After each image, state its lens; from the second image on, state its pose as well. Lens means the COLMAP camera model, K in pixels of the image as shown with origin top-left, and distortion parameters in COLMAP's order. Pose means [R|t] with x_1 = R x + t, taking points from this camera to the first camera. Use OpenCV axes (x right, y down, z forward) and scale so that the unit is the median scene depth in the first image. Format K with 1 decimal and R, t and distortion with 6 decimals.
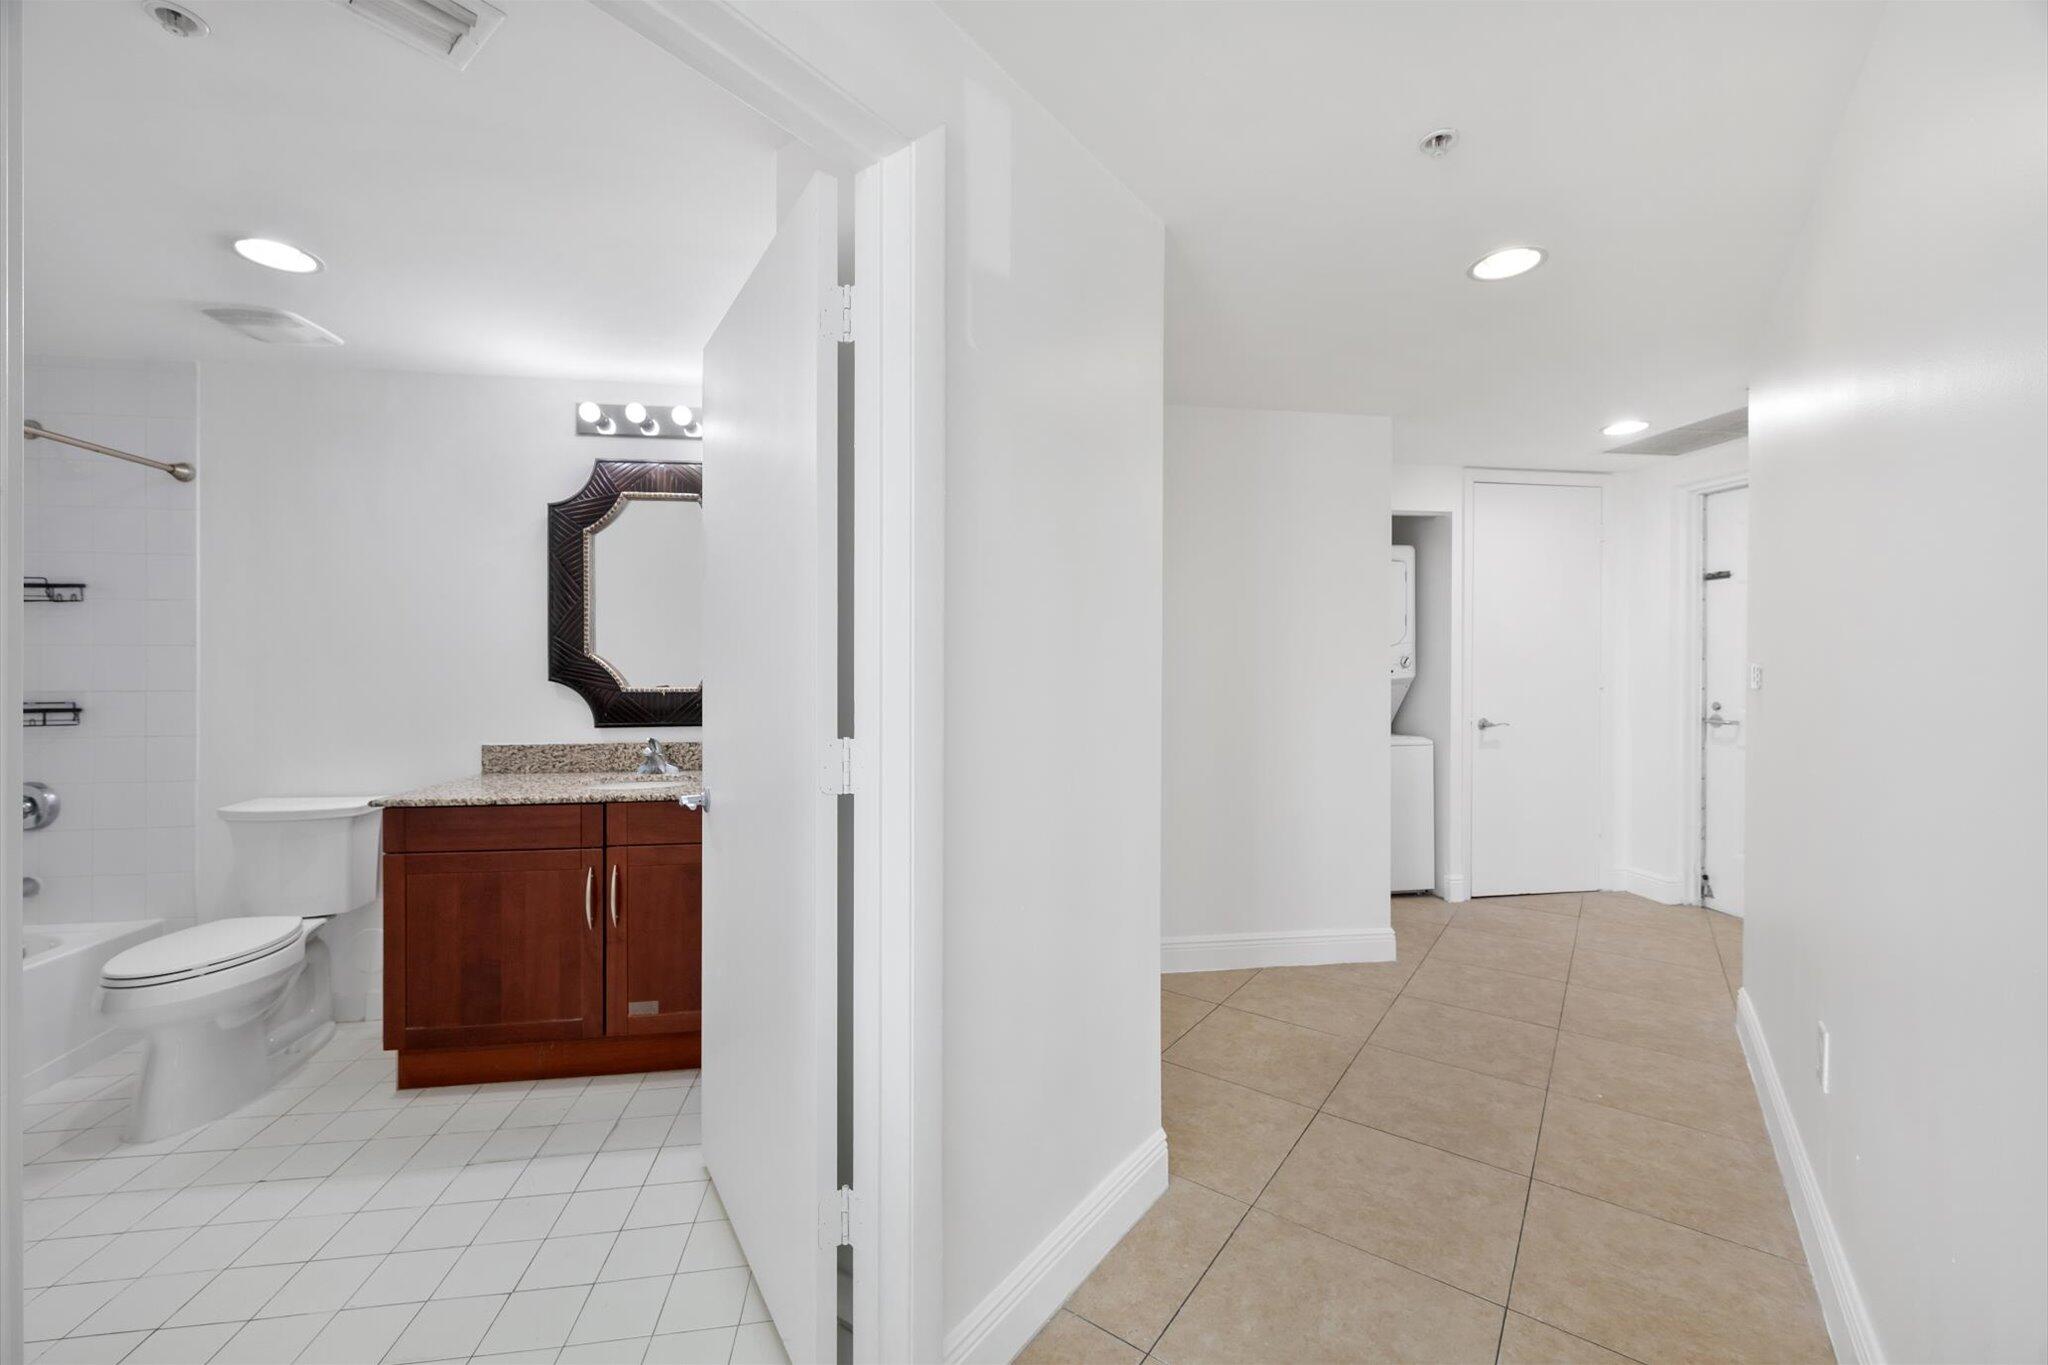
lens RADIAL K [[807.3, 0, 1016.6], [0, 807.3, 679.4], [0, 0, 1]] dist [-0.001106, 0.000495]
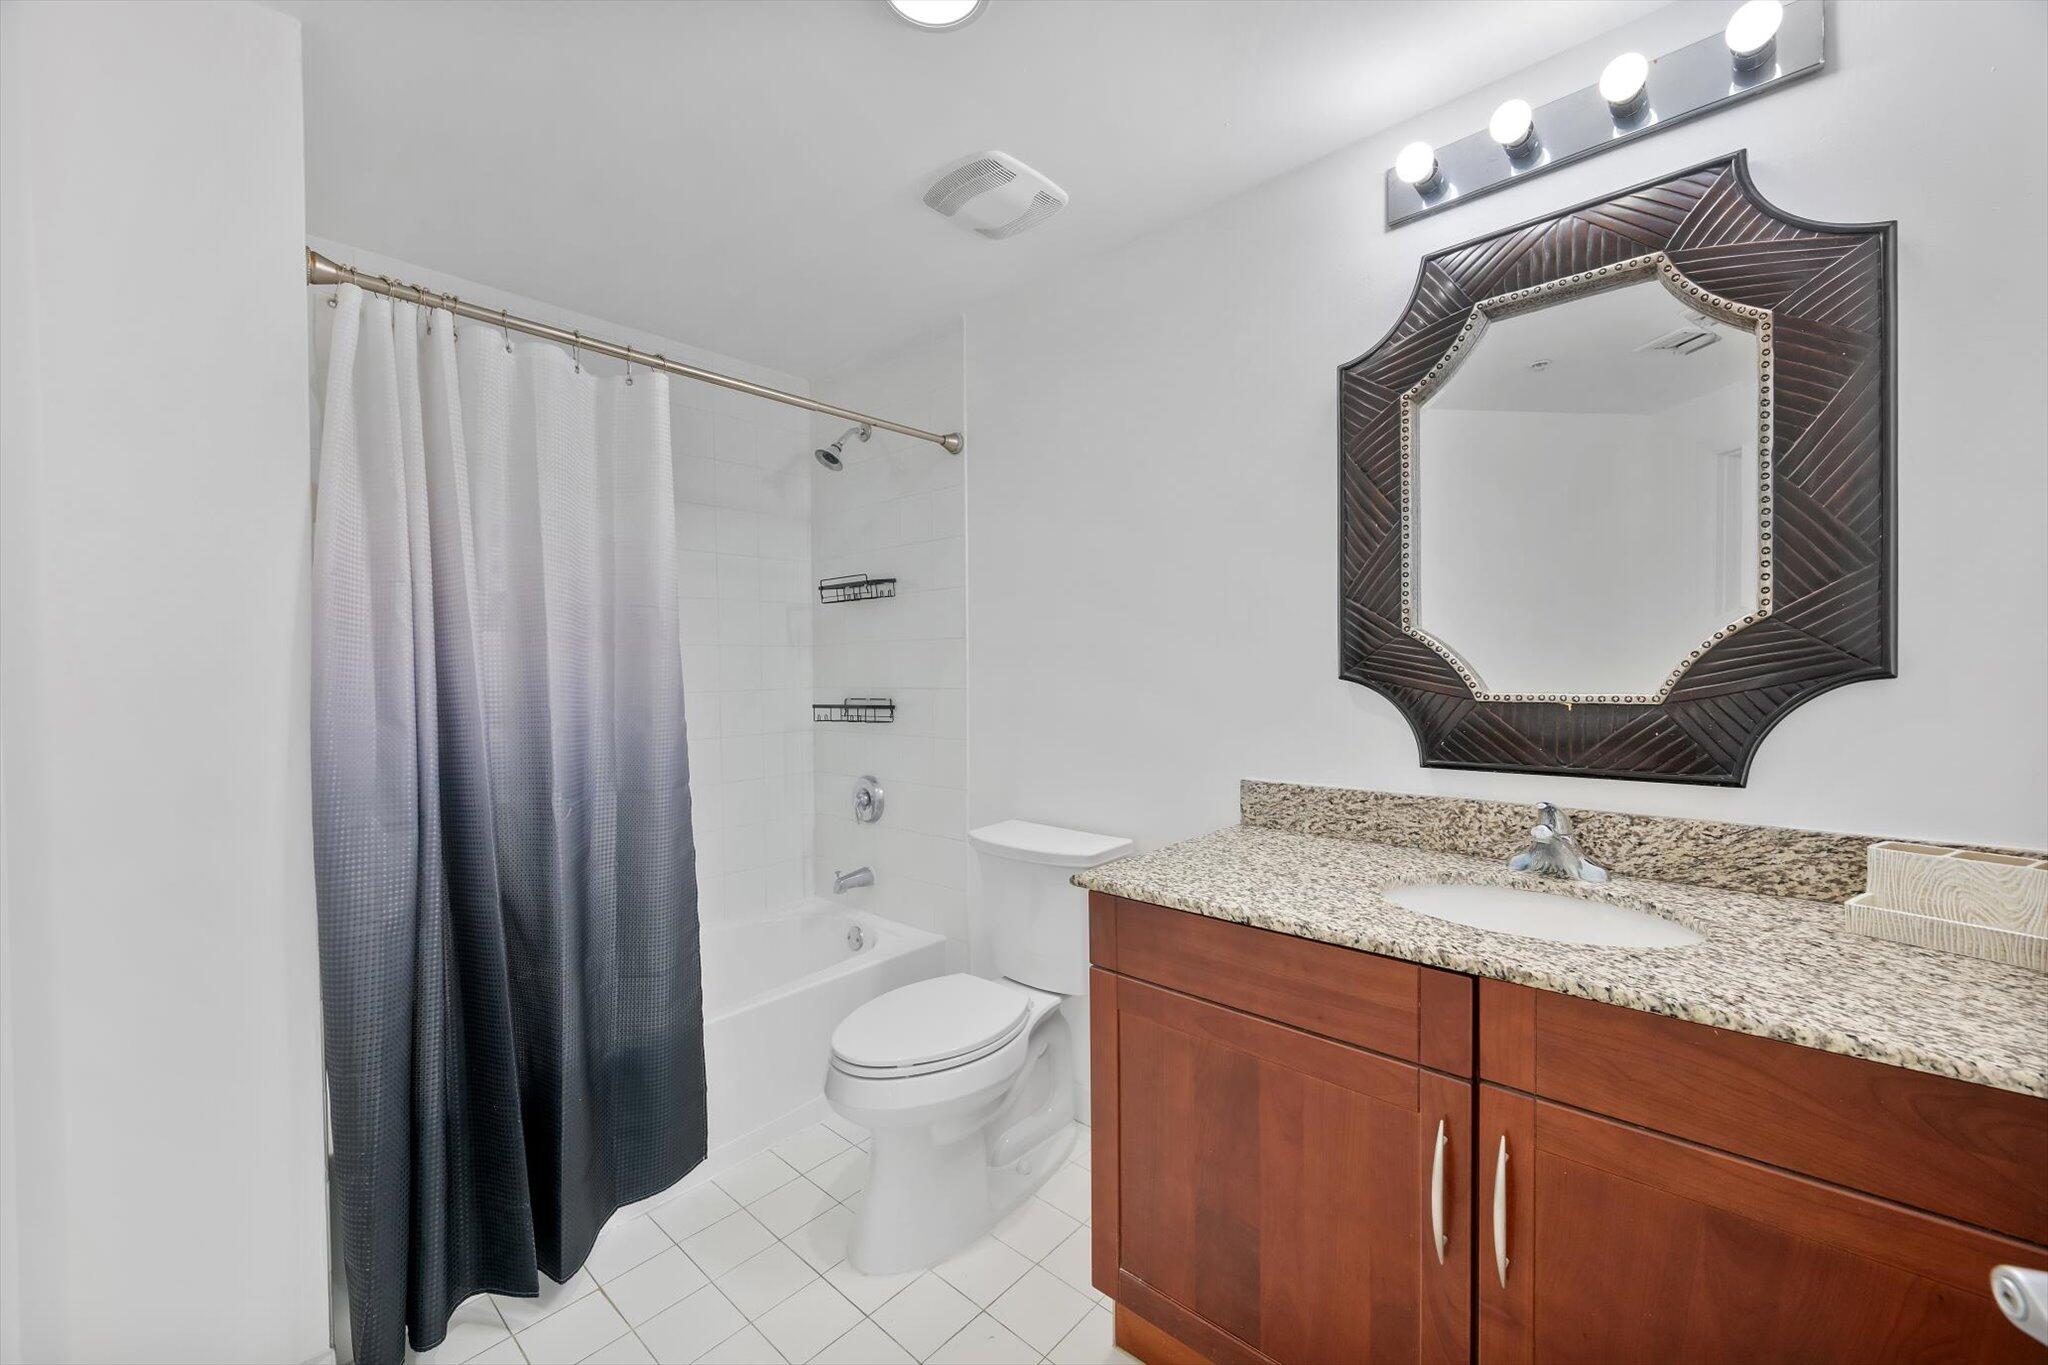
lens RADIAL K [[807.3, 0, 1014.8], [0, 807.3, 673.8], [0, 0, 1]] dist [-0.001106, 0.000495]
pose [[0.628910, -0.001390, -0.777477, -0.288987], [0.001905, 0.999998, -0.000247, -0.002120], [0.777476, -0.001325, 0.628911, 0.476233]]
